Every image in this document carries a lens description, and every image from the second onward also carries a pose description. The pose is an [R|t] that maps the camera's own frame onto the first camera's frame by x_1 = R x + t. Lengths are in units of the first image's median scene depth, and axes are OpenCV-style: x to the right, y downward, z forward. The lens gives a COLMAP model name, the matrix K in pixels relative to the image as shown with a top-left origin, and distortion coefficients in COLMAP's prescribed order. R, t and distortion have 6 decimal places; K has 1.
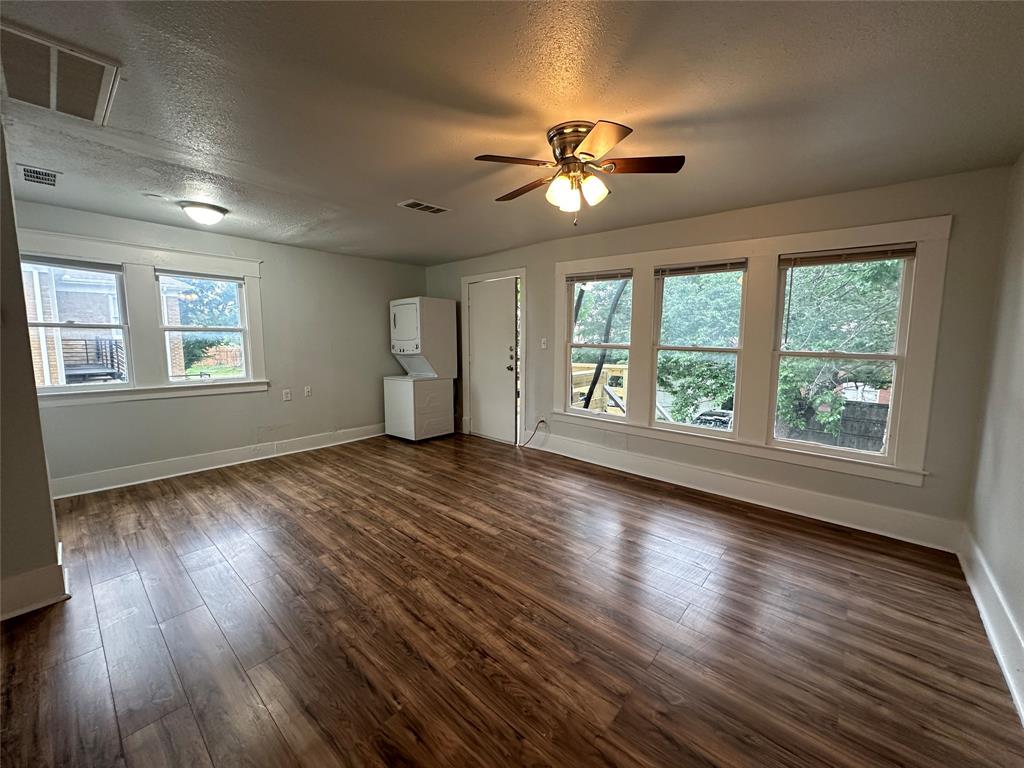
lens RADIAL K [[407.6, 0, 511.0], [0, 407.6, 382.6], [0, 0, 1]] dist [-0.003637, 0.000332]
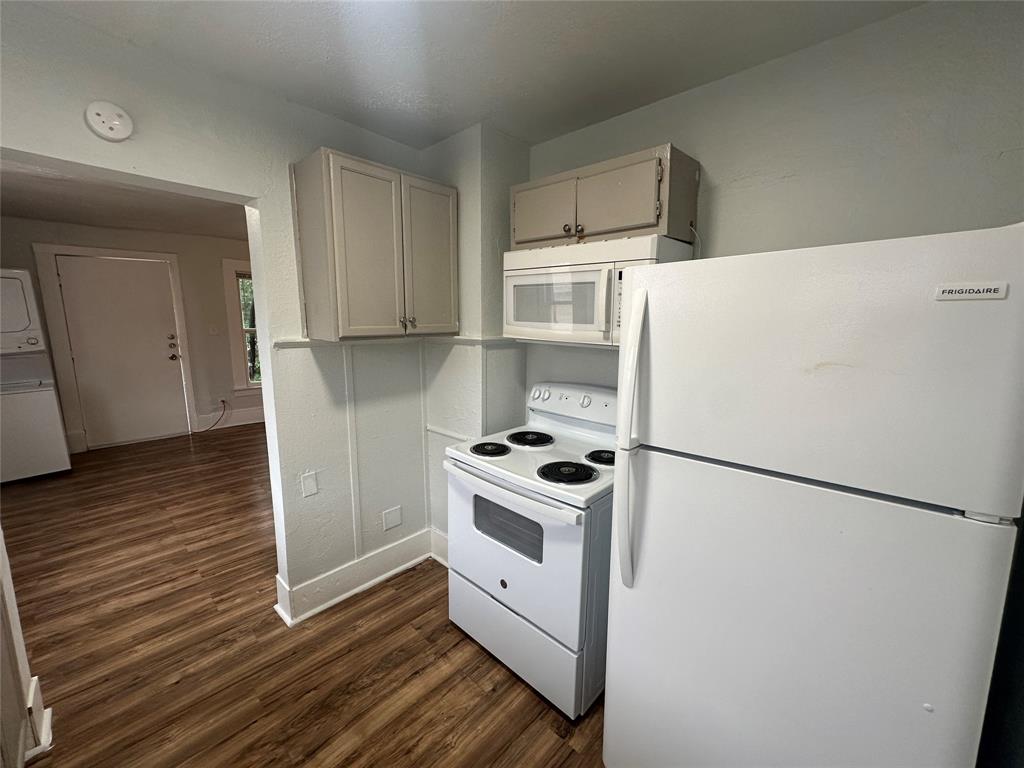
lens RADIAL K [[407.6, 0, 511.0], [0, 407.6, 382.6], [0, 0, 1]] dist [-0.003637, 0.000332]
pose [[0.025749, -0.162379, 0.986392, -1.349025], [0.105147, 0.981686, 0.158860, -0.064416], [-0.994123, 0.099626, 0.042351, 0.239925]]
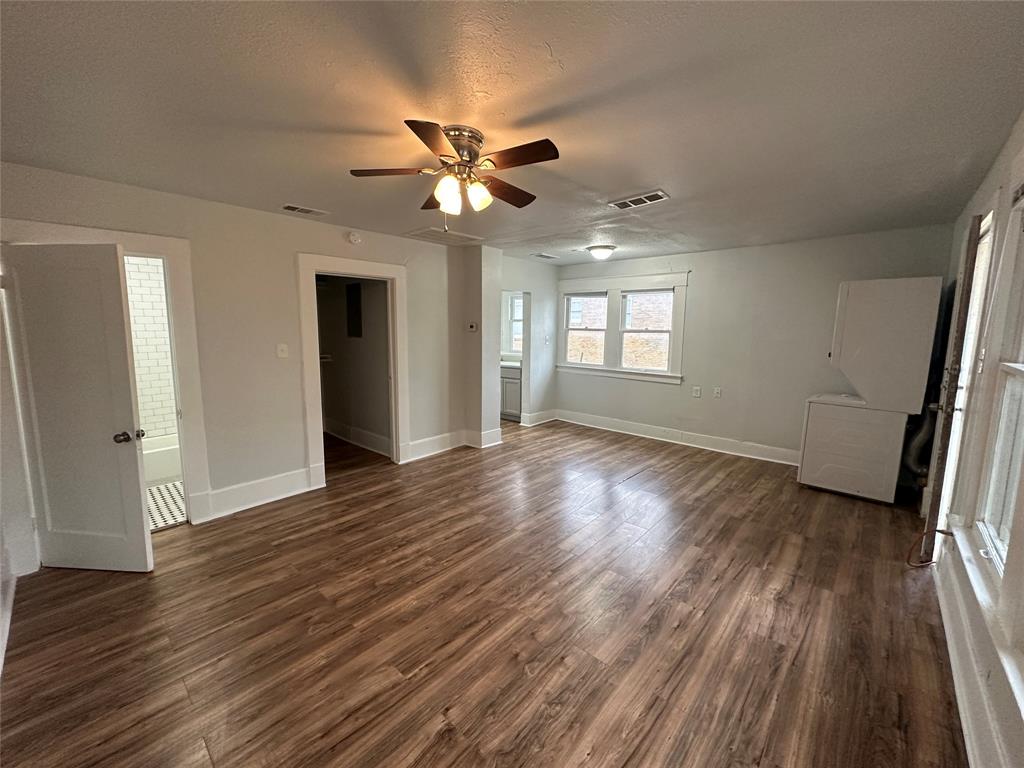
lens RADIAL K [[407.6, 0, 511.0], [0, 407.6, 382.6], [0, 0, 1]] dist [-0.003637, 0.000332]
pose [[-0.019535, 0.122711, -0.992250, 0.705057], [-0.123921, 0.984490, 0.124191, -0.089586], [0.992100, 0.125387, -0.004026, 0.692636]]
